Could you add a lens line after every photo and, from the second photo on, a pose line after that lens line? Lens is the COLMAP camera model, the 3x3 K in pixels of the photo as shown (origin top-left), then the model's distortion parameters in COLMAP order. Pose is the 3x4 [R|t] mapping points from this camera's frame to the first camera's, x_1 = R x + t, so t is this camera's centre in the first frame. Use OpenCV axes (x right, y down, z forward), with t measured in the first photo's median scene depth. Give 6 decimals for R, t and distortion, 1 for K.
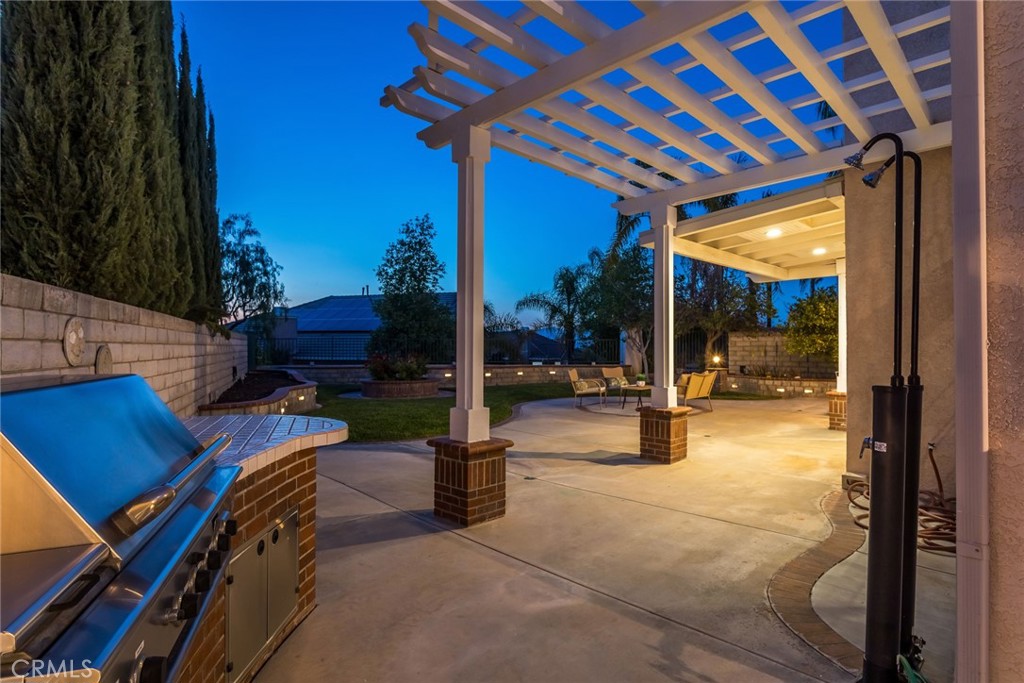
lens RADIAL K [[523.1, 0, 512.0], [0, 523.1, 341.5], [0, 0, 1]] dist [-0.001407, -0.000047]
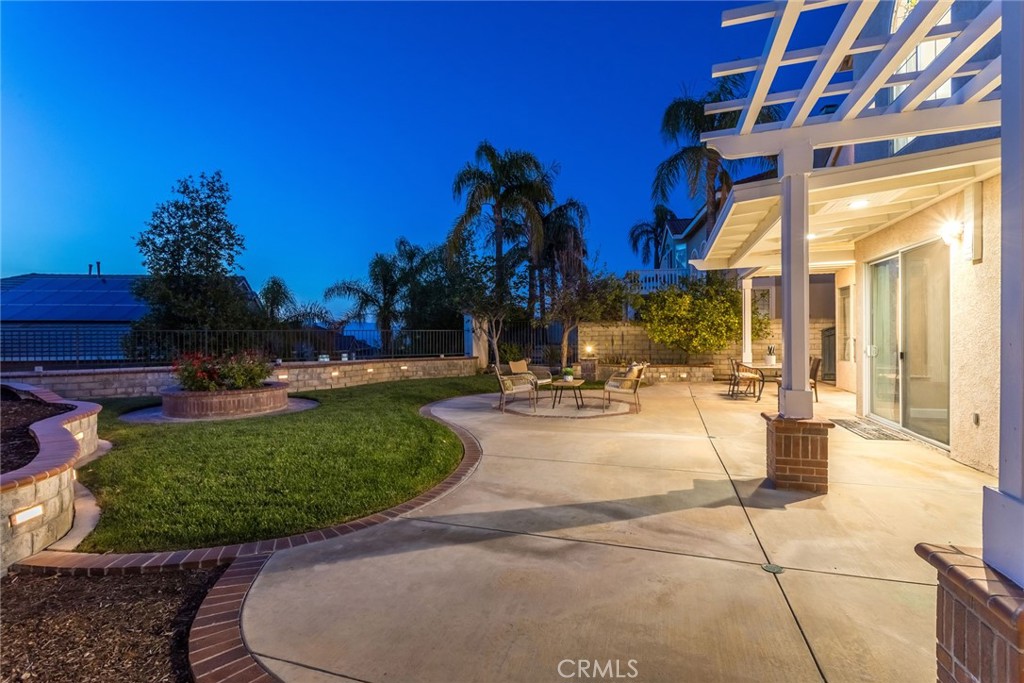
lens RADIAL K [[479.1, 0, 512.0], [0, 479.1, 341.5], [0, 0, 1]] dist [0.006345, 0.000301]
pose [[0.888410, -0.015040, 0.458805, -0.106324], [0.007021, 0.999791, 0.019180, 0.000395], [-0.458998, -0.013819, 0.888330, 0.155927]]
